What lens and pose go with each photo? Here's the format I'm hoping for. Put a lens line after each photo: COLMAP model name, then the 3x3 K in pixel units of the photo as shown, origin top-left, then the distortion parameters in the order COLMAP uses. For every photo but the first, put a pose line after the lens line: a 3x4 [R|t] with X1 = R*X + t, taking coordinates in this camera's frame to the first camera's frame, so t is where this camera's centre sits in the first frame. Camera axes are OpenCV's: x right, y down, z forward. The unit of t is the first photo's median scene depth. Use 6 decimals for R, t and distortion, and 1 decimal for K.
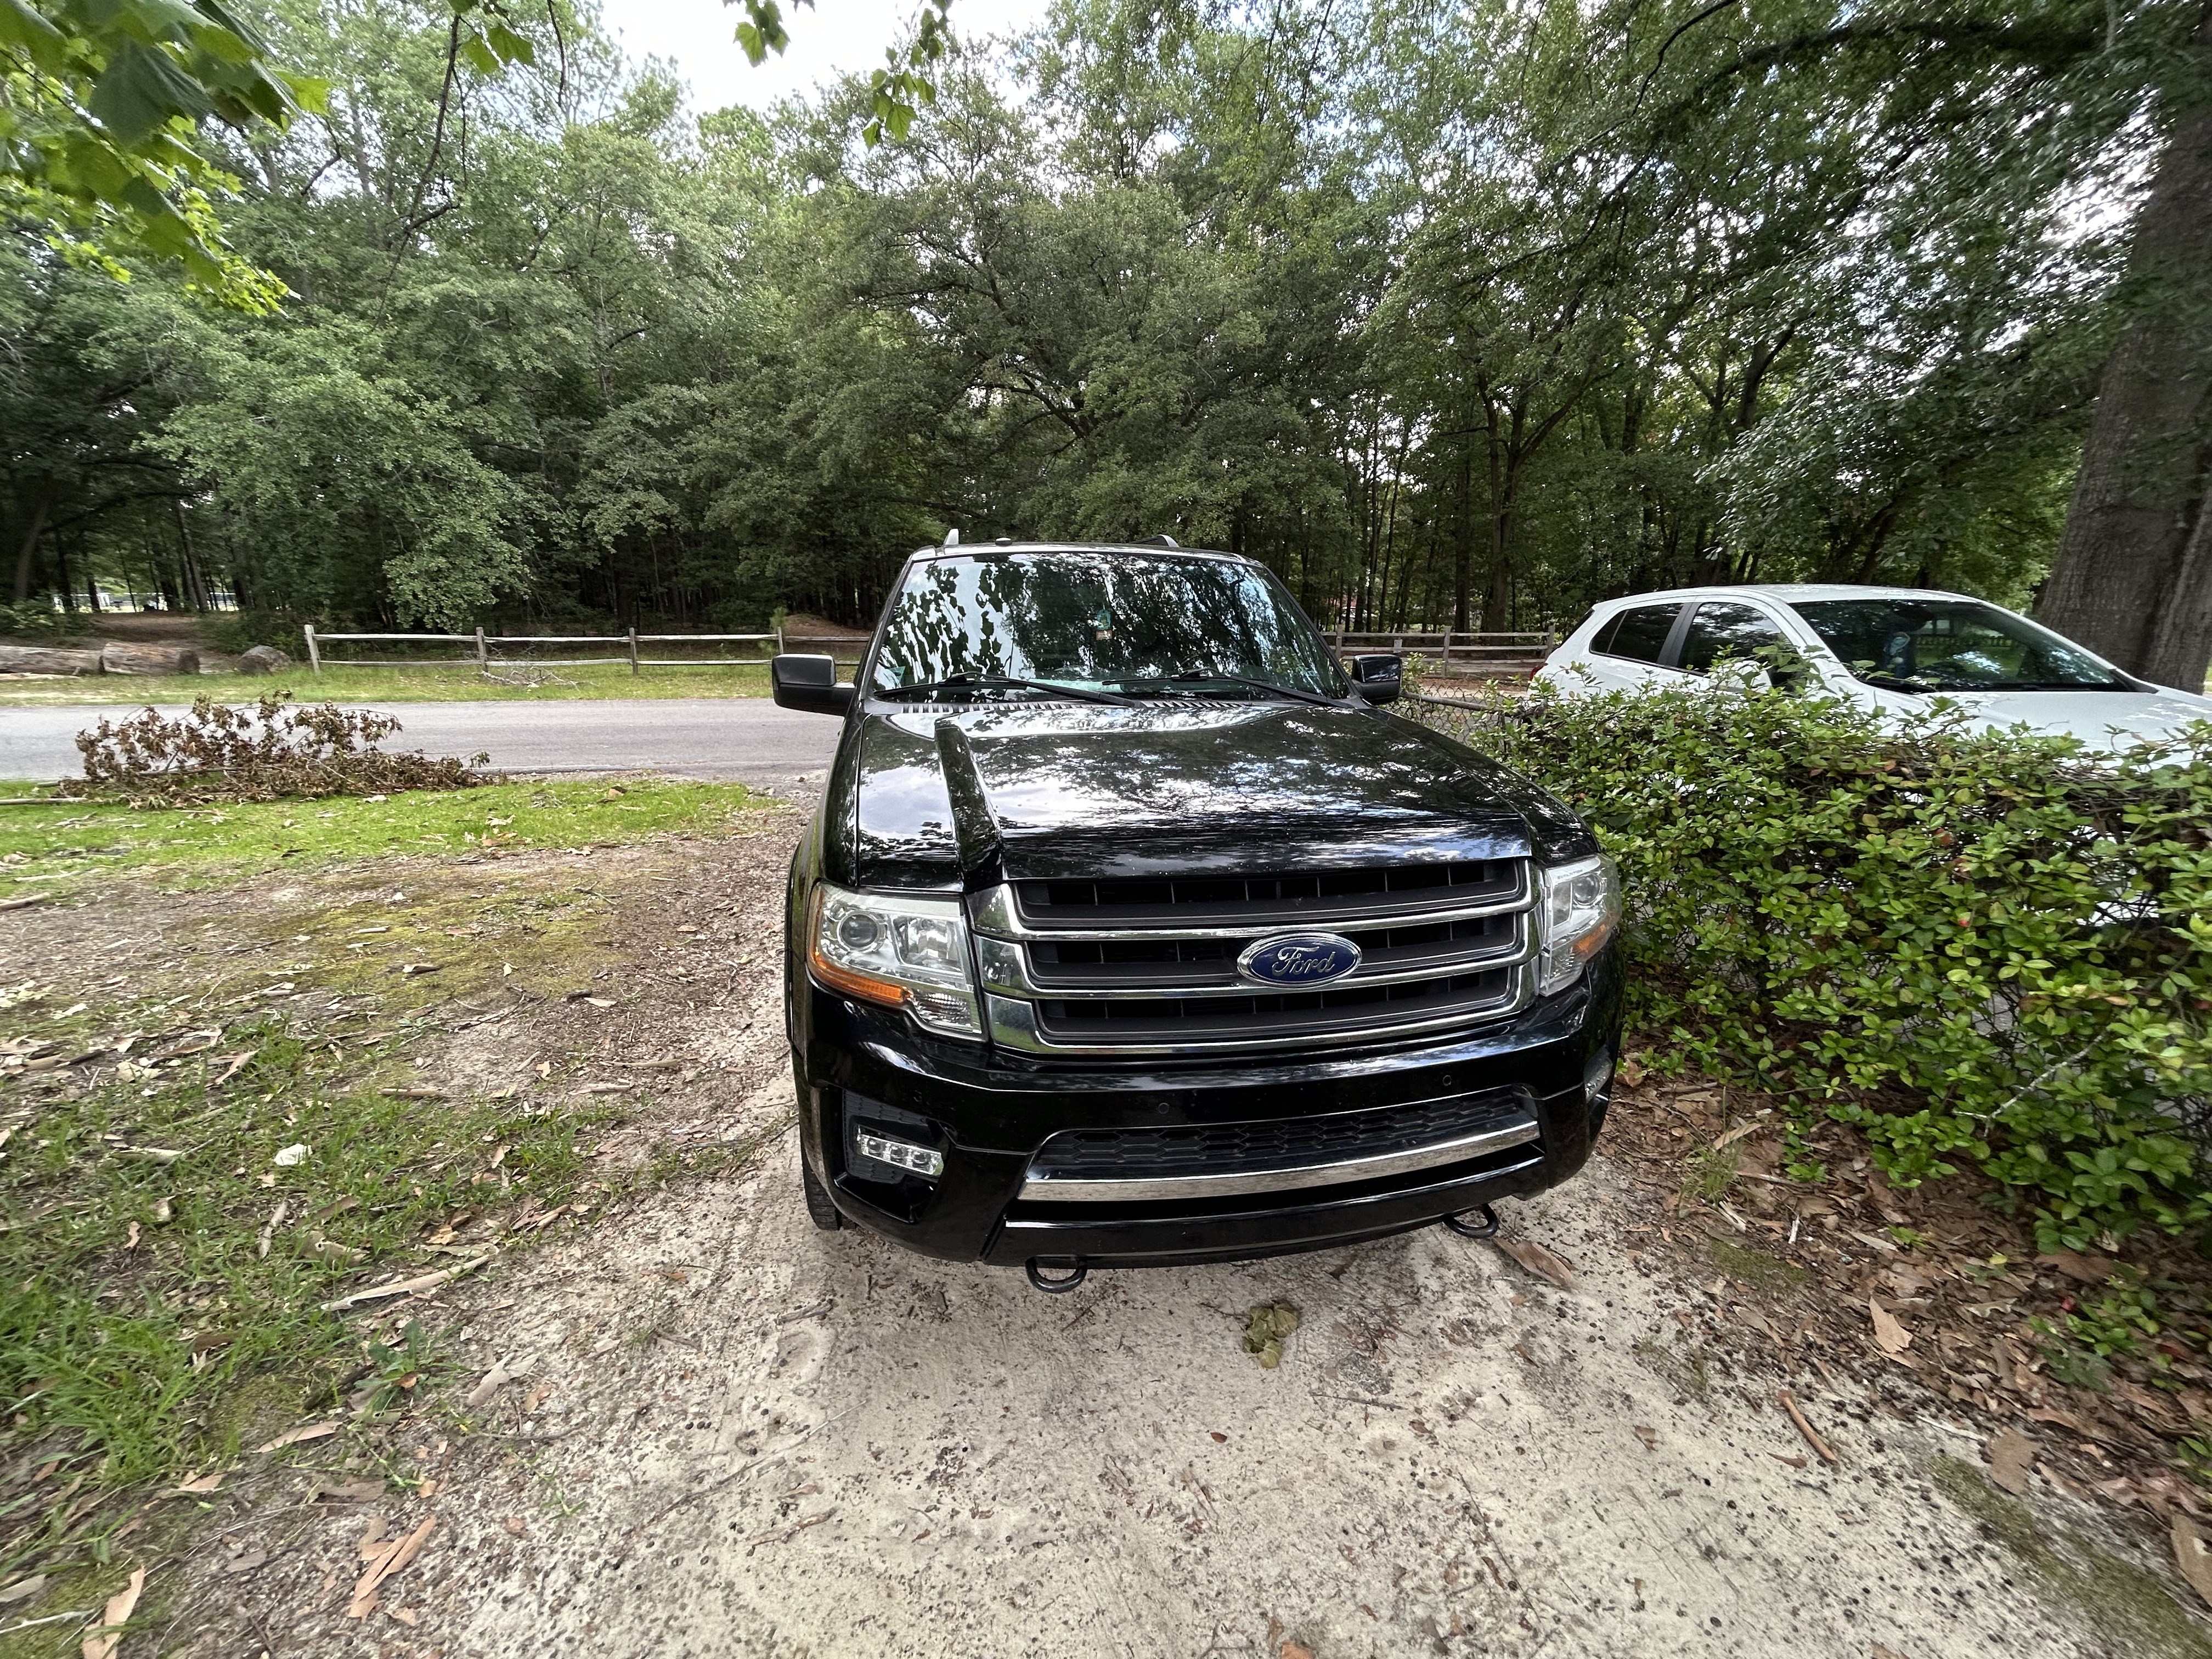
lens RADIAL K [[889.5, 0, 1107.9], [0, 889.5, 829.1], [0, 0, 1]] dist [0.000026, -0.001297]
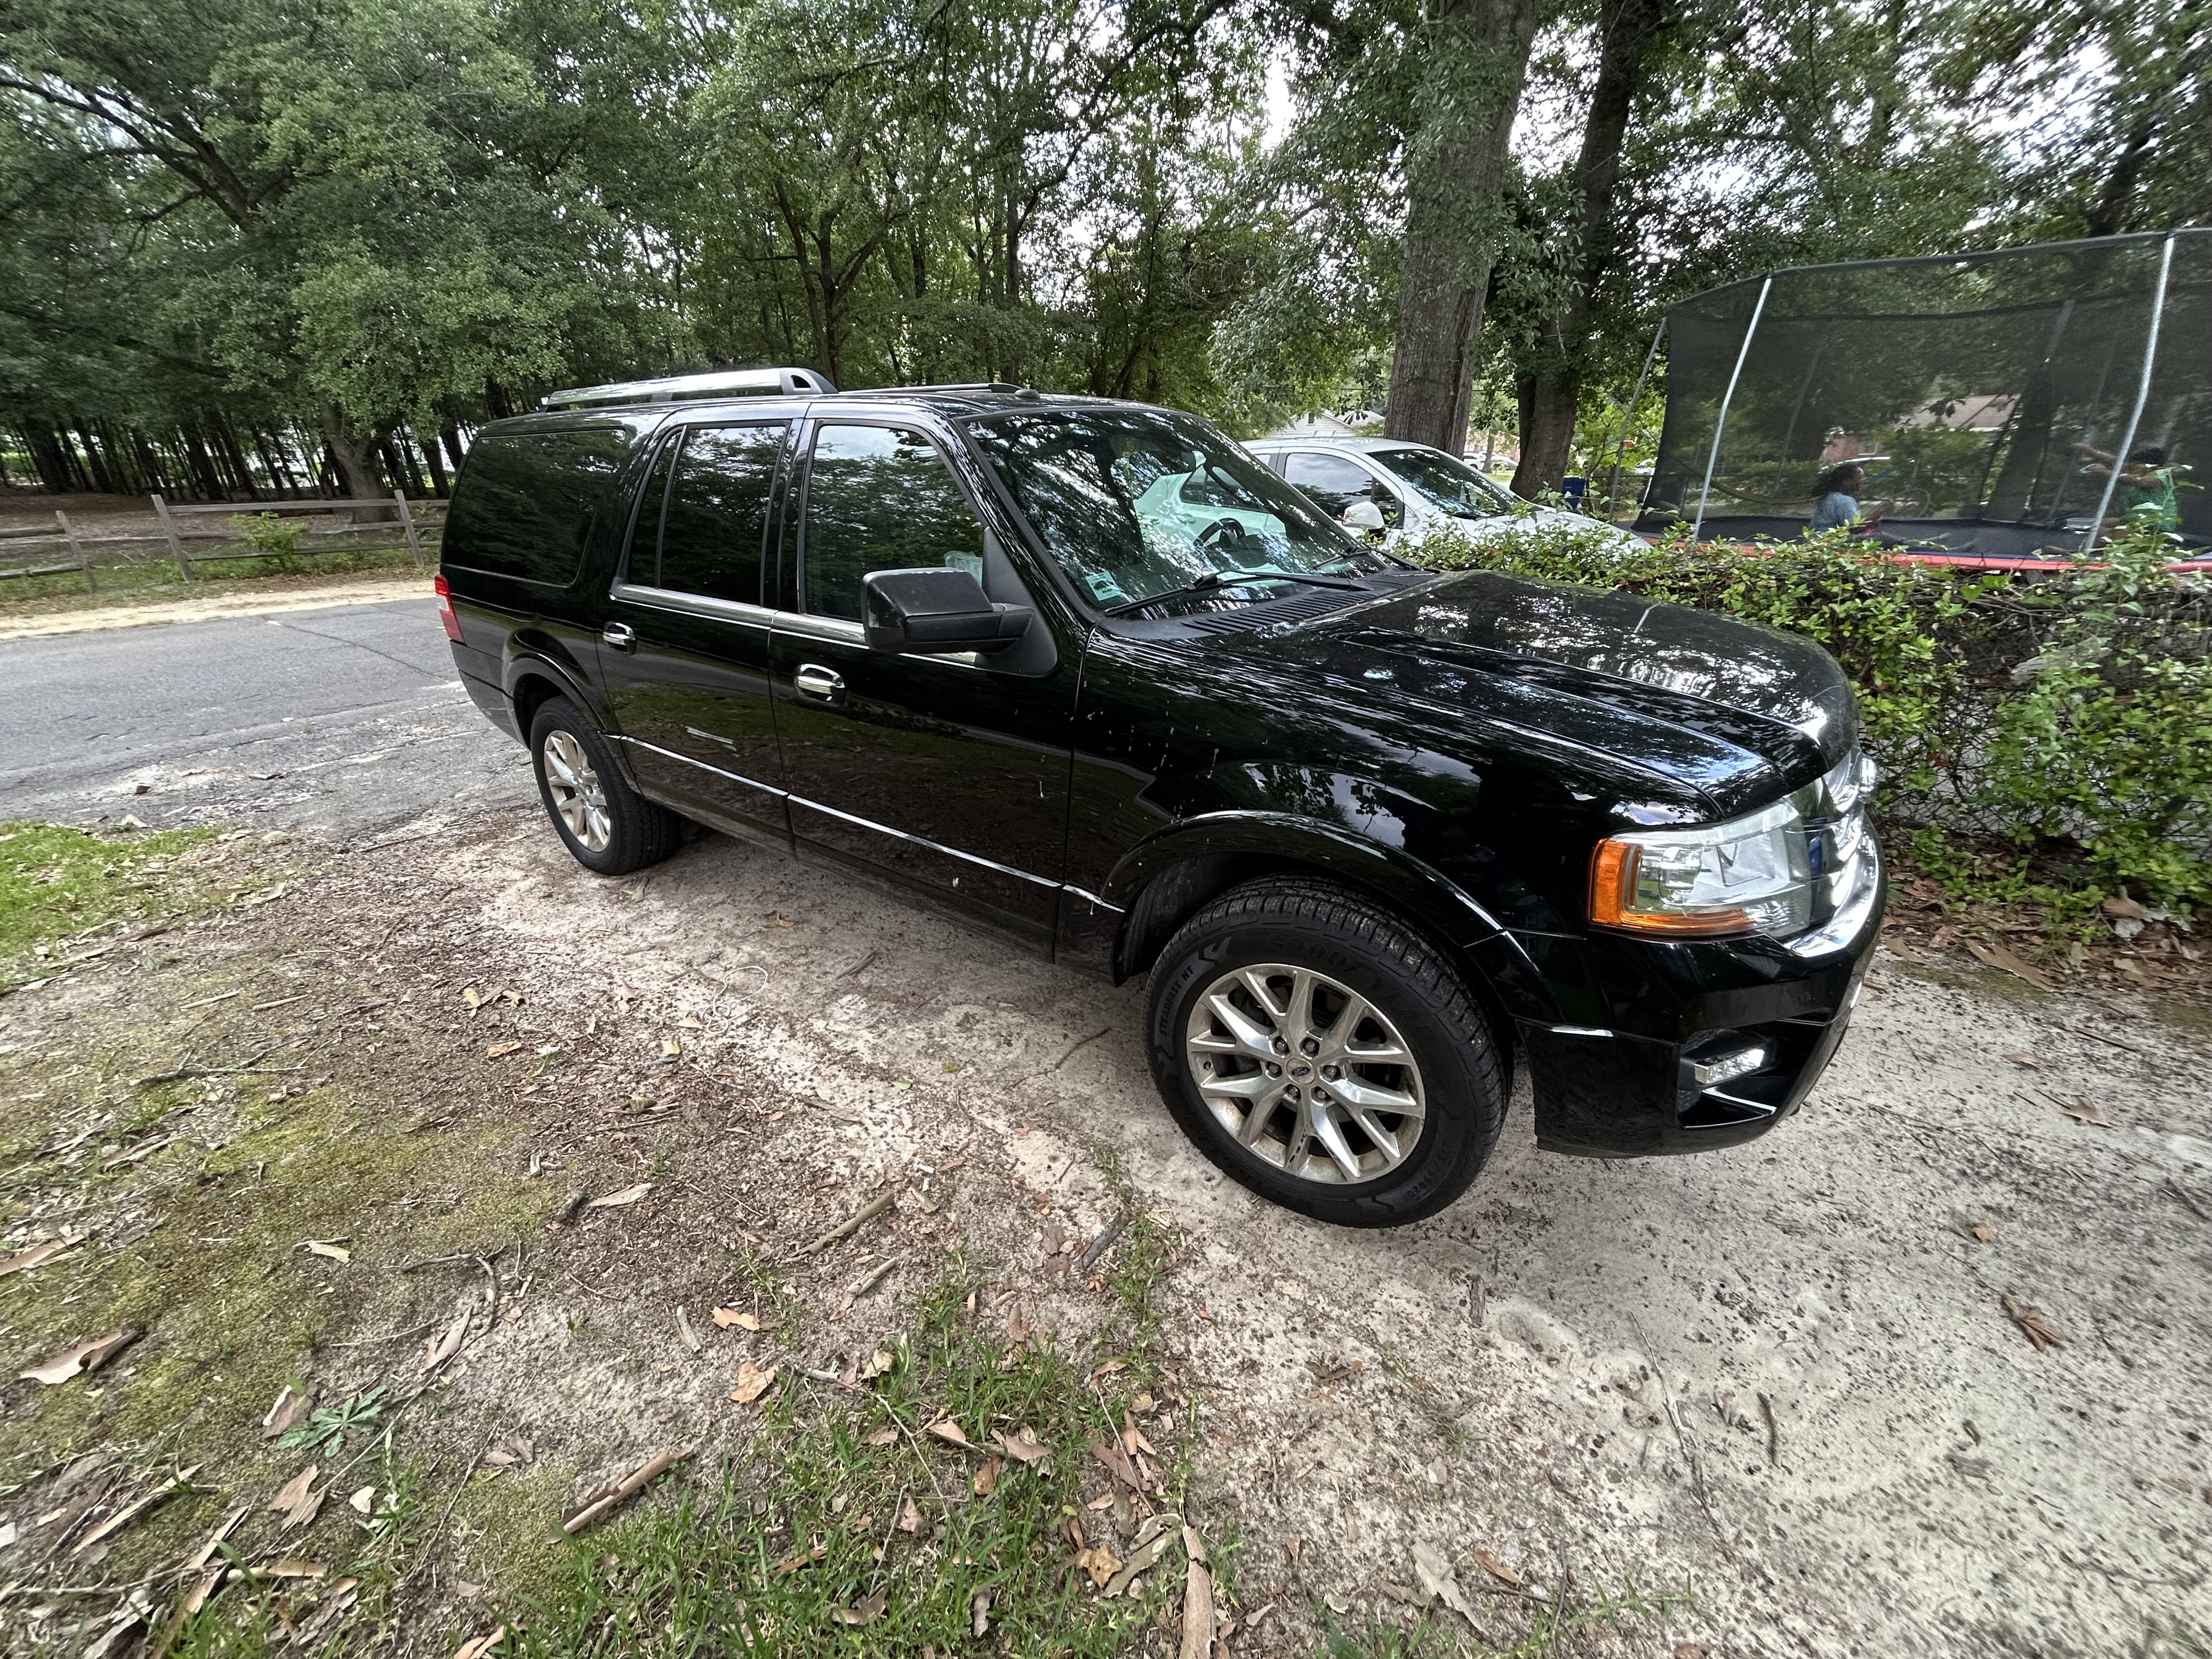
lens RADIAL K [[889.5, 0, 1100.8], [0, 889.5, 828.2], [0, 0, 1]] dist [0.000026, -0.001297]
pose [[0.738407, -0.279919, 0.613515, -0.892034], [0.181331, 0.958690, 0.219162, -0.164461], [-0.649519, -0.050582, 0.758661, 0.494227]]
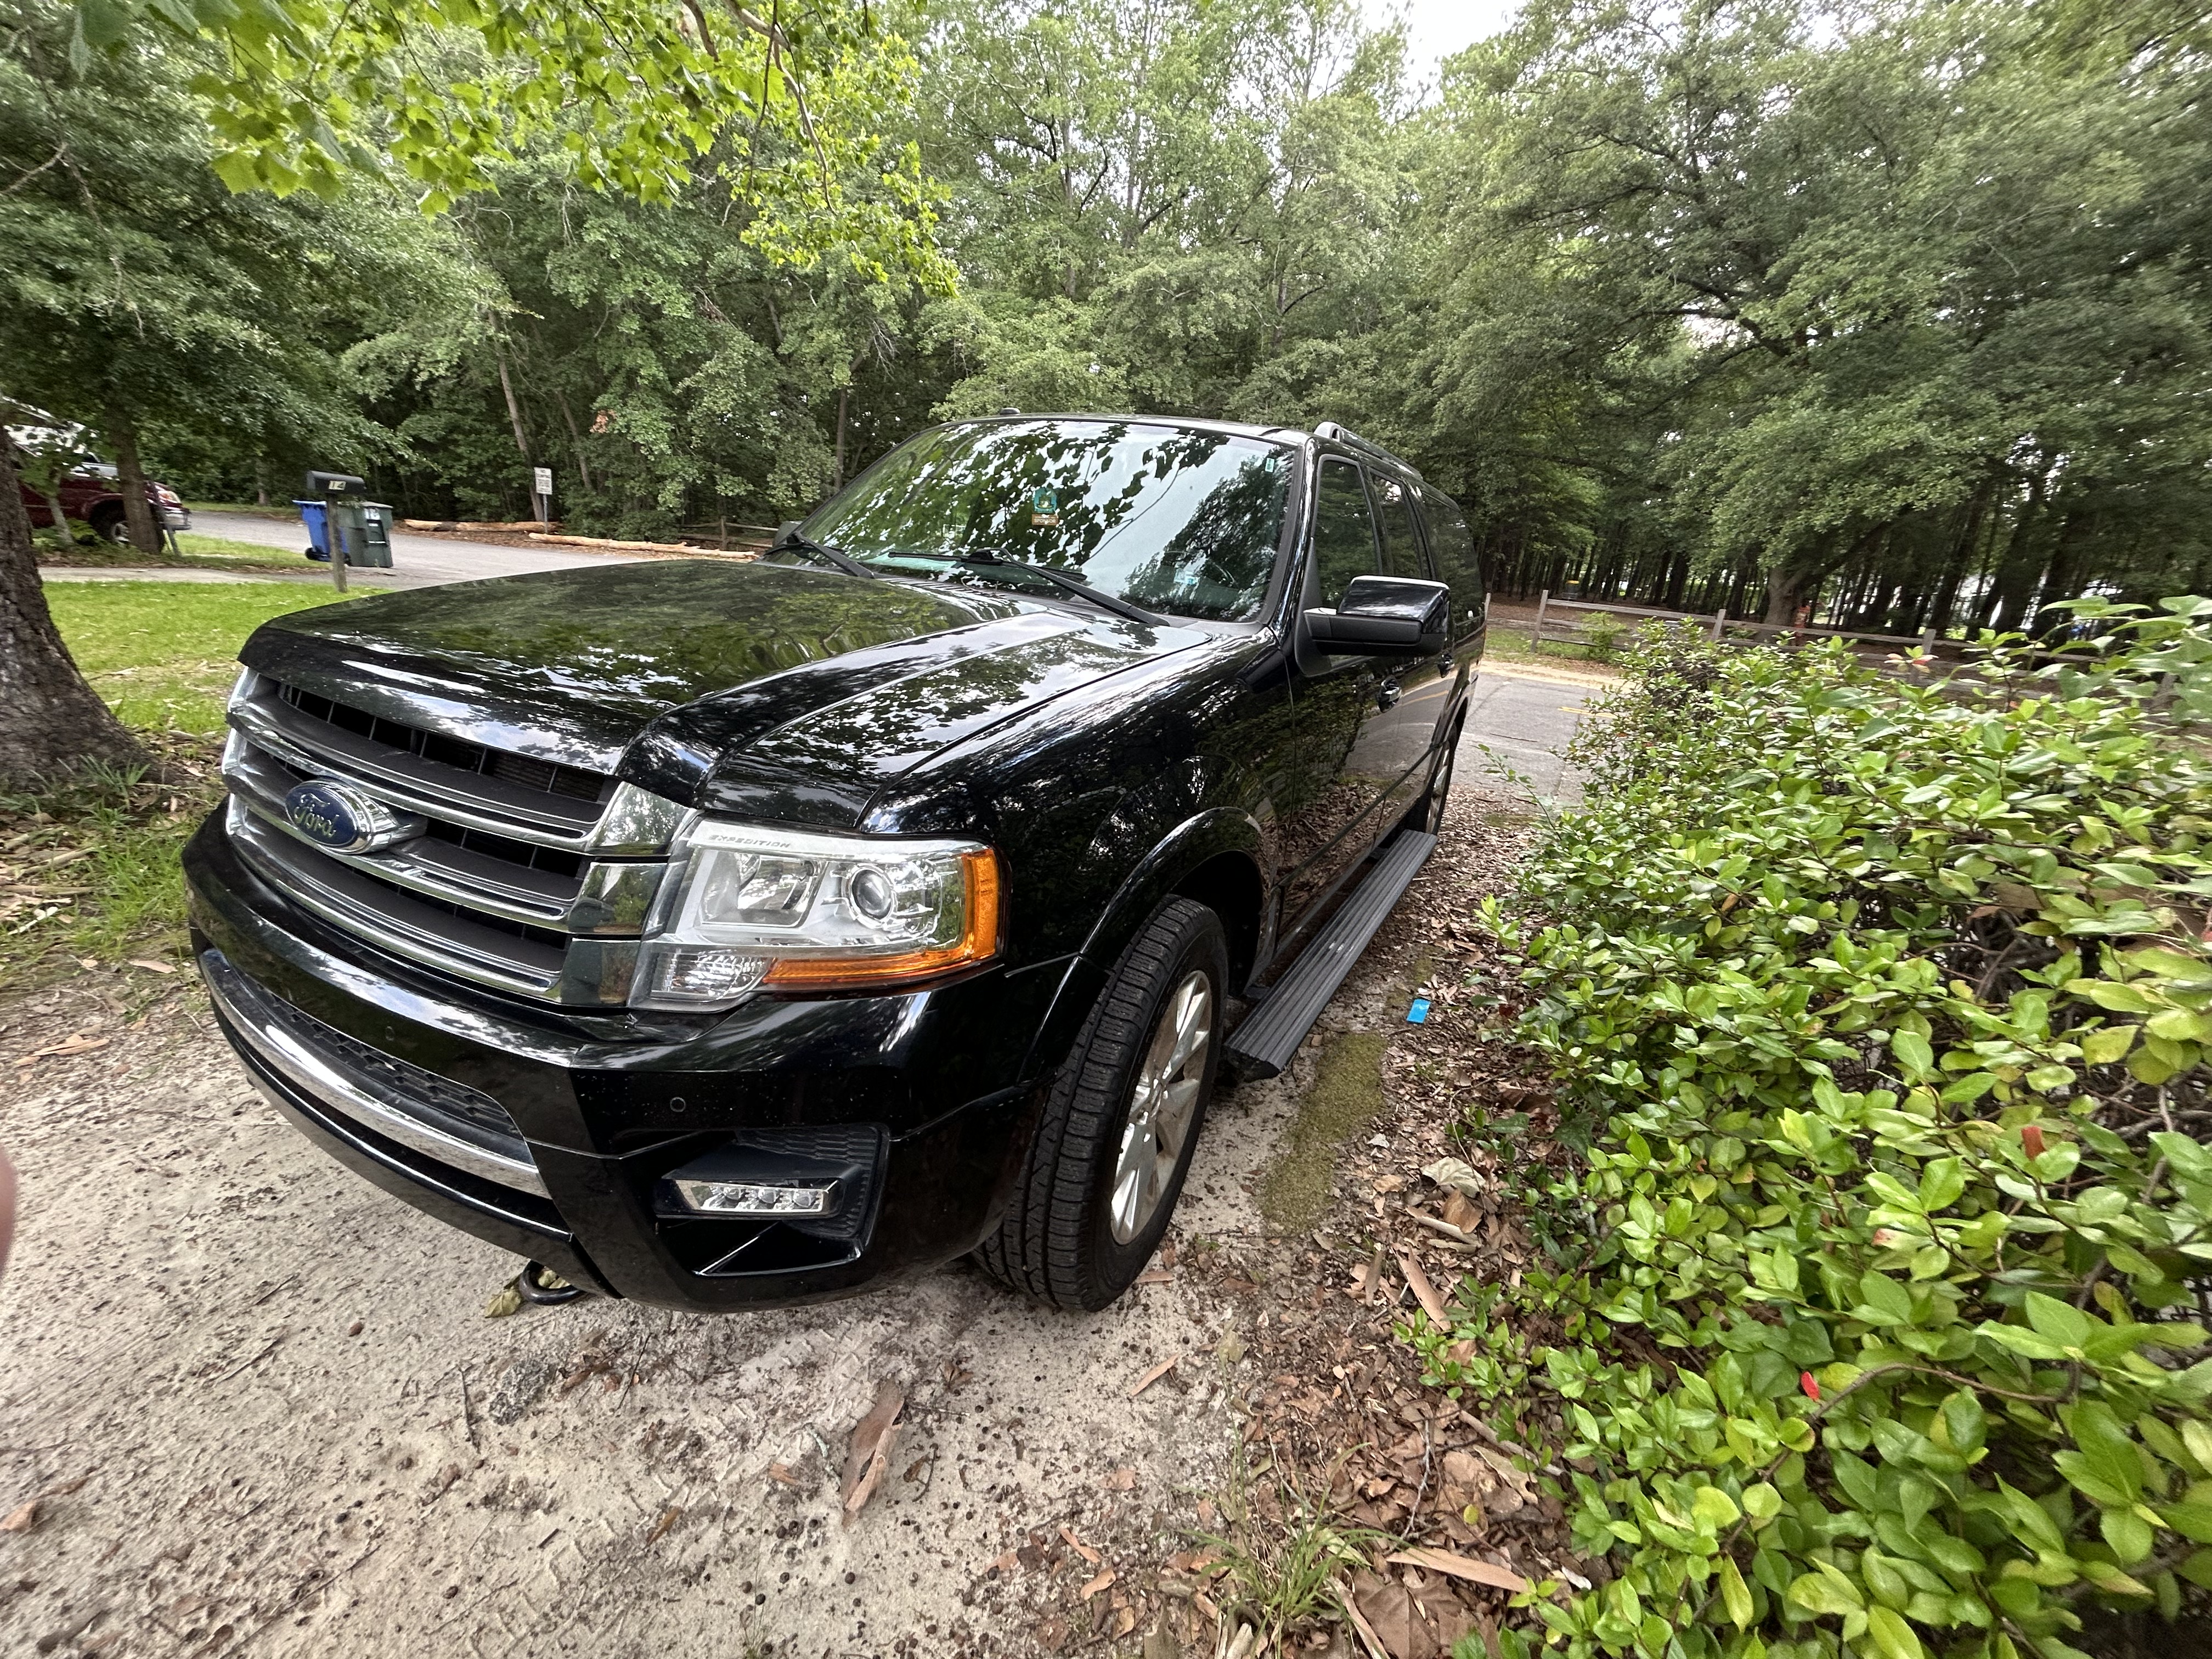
lens RADIAL K [[889.5, 0, 1097.9], [0, 889.5, 833.1], [0, 0, 1]] dist [0.000026, -0.001297]
pose [[0.764282, 0.251644, -0.593758, 0.802879], [-0.229008, 0.966621, 0.114891, -0.056062], [0.602850, 0.048166, 0.796399, 0.516763]]
